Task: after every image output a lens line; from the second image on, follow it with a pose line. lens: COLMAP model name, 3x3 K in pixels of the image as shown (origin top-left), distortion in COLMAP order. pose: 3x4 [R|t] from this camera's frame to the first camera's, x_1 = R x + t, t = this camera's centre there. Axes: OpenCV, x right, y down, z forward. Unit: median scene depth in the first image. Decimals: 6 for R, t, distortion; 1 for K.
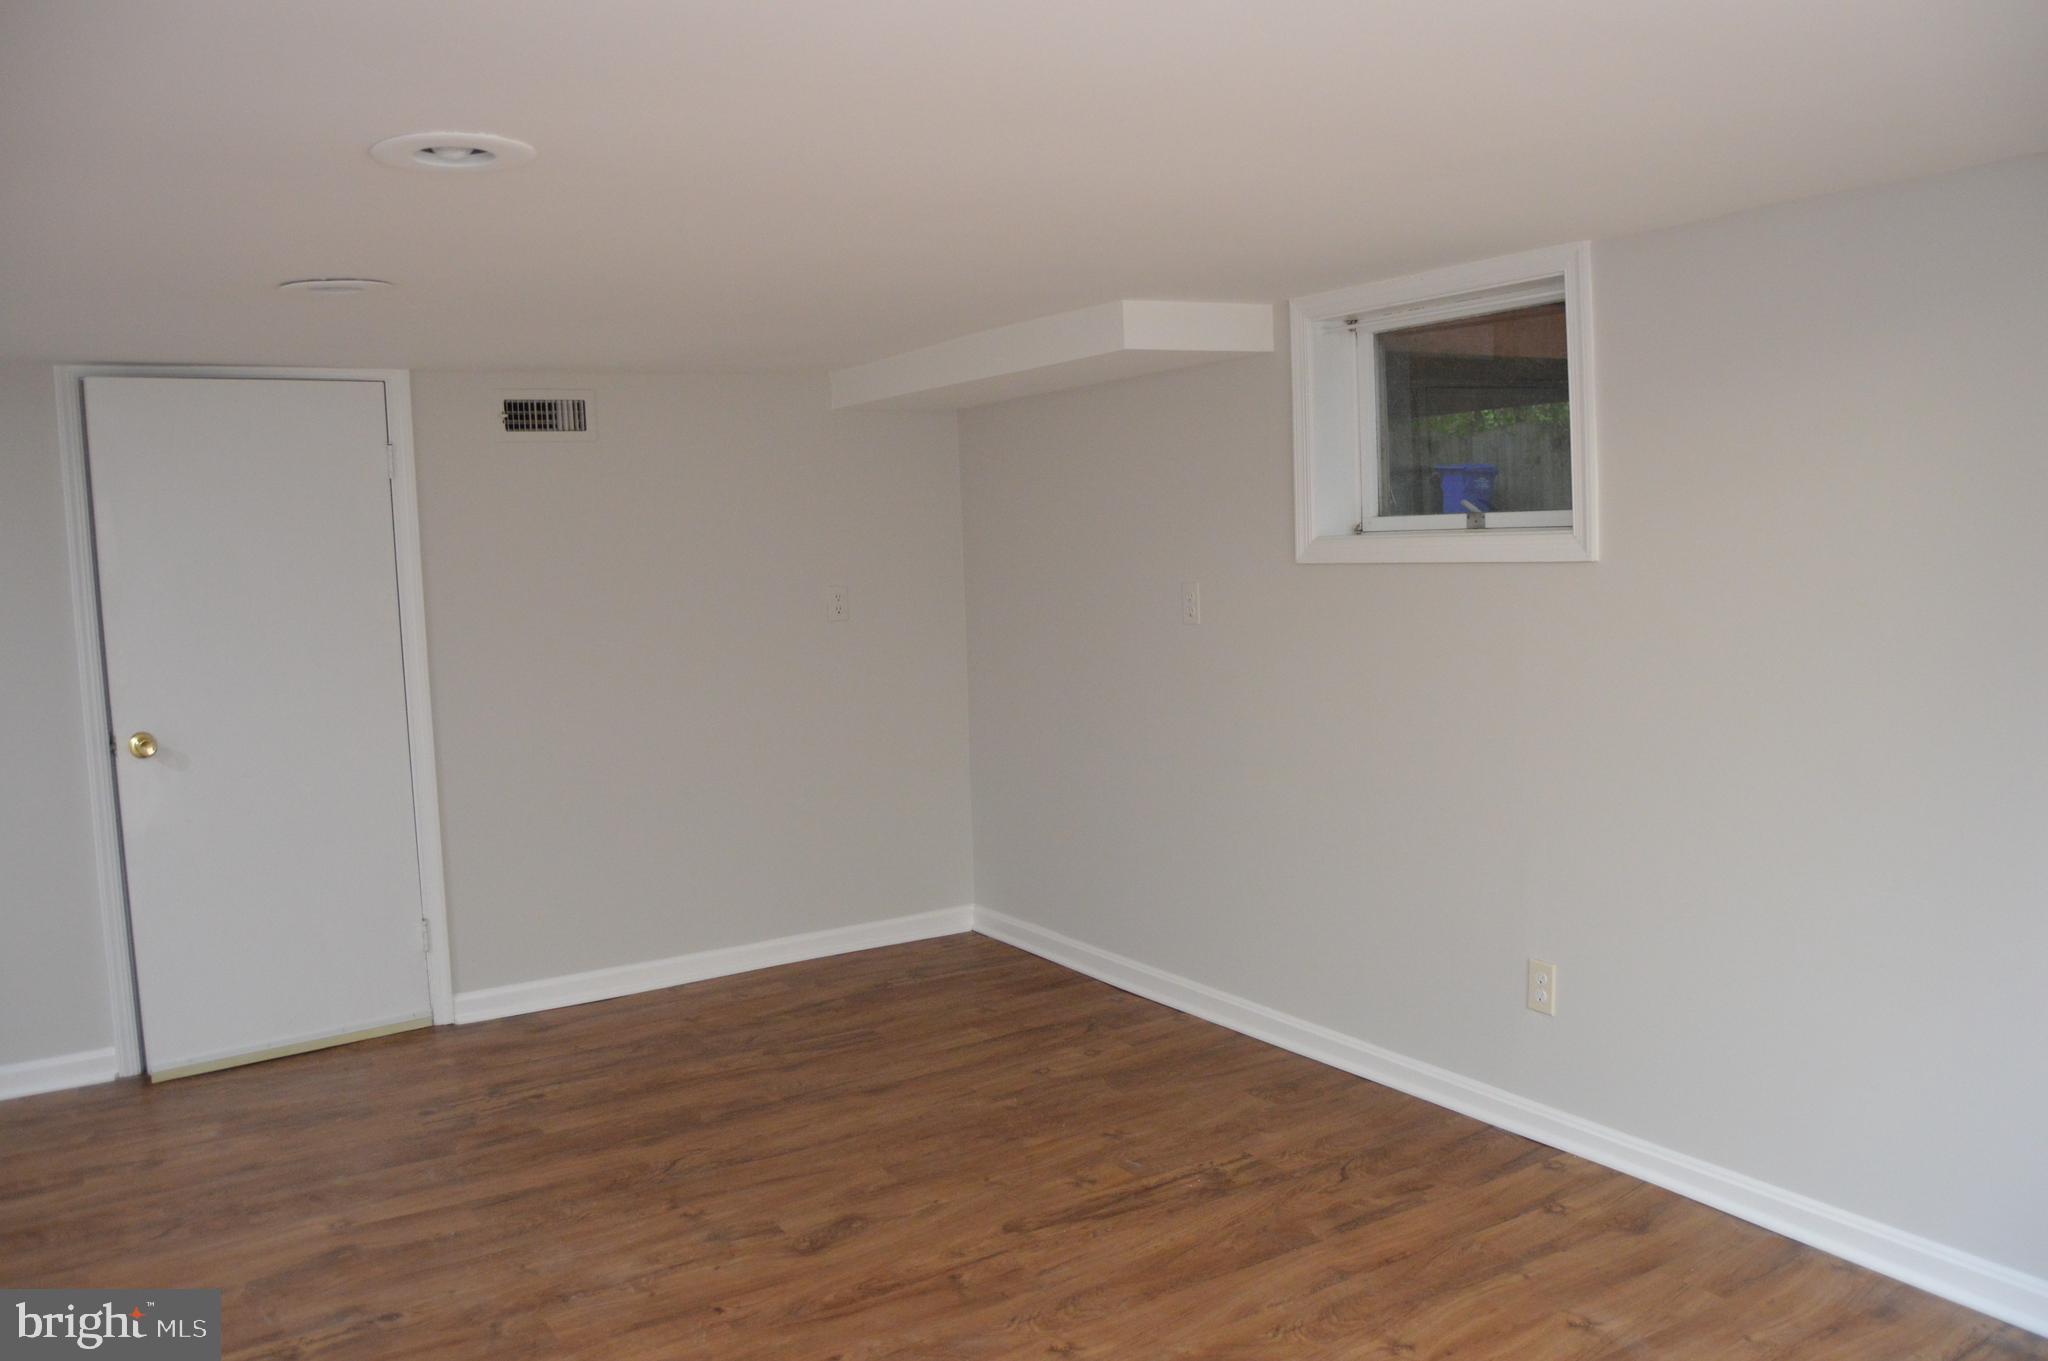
lens RADIAL K [[1607.2, 0, 1024.0], [0, 1607.2, 680.5], [0, 0, 1]] dist [-0.073550, 0.010911]
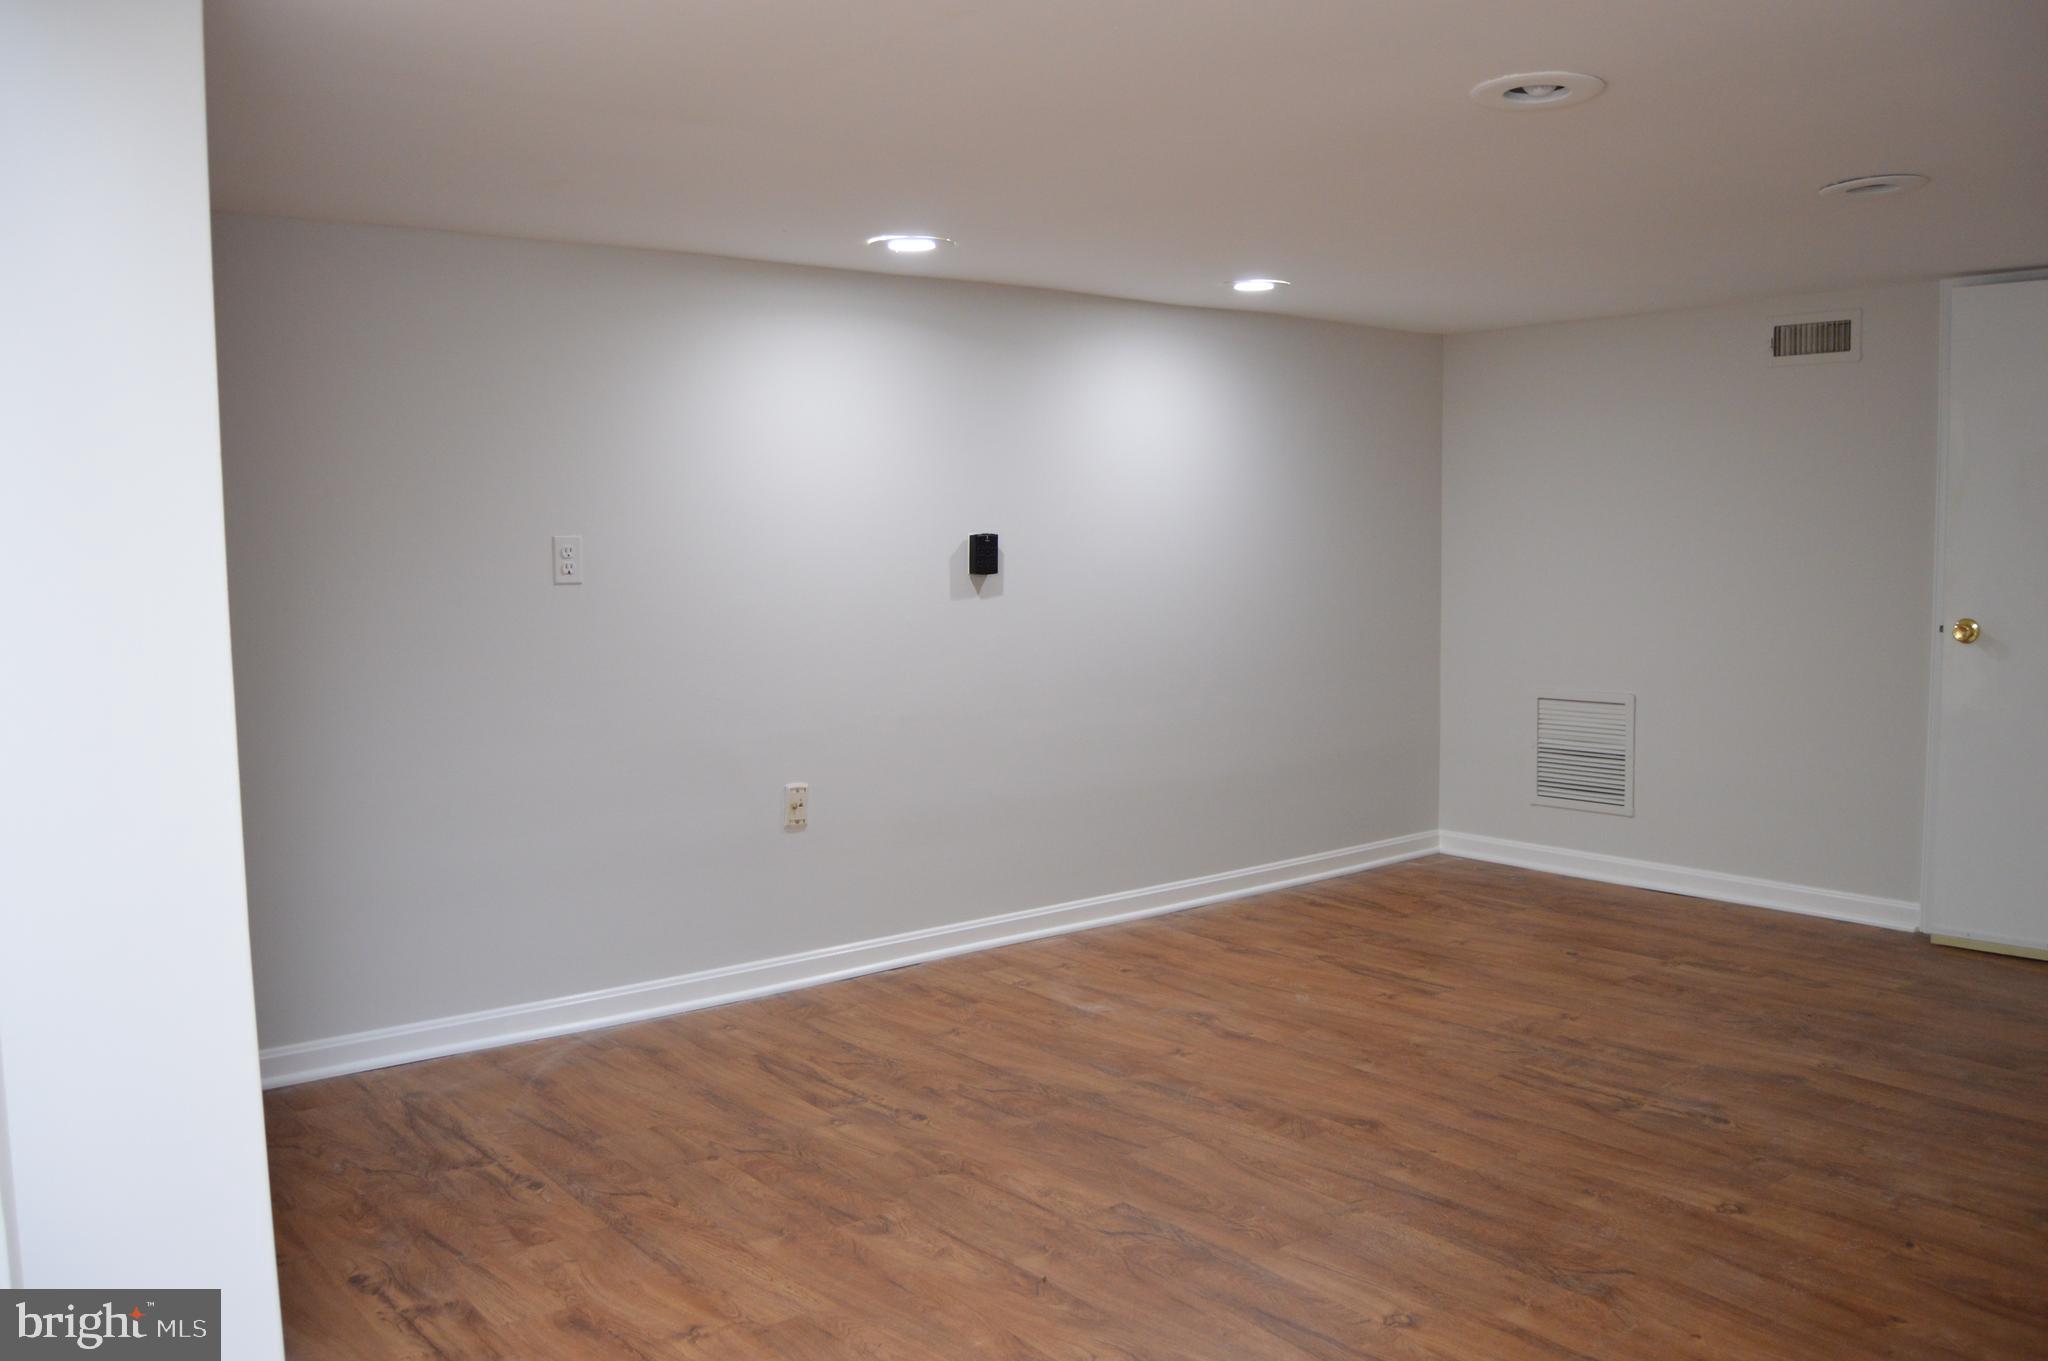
lens RADIAL K [[1607.2, 0, 1024.0], [0, 1607.2, 680.5], [0, 0, 1]] dist [-0.073550, 0.010911]
pose [[0.108207, 0.123924, -0.986374, 0.557442], [-0.078821, 0.990146, 0.115751, 0.003856], [0.990999, 0.065222, 0.116909, 0.324779]]
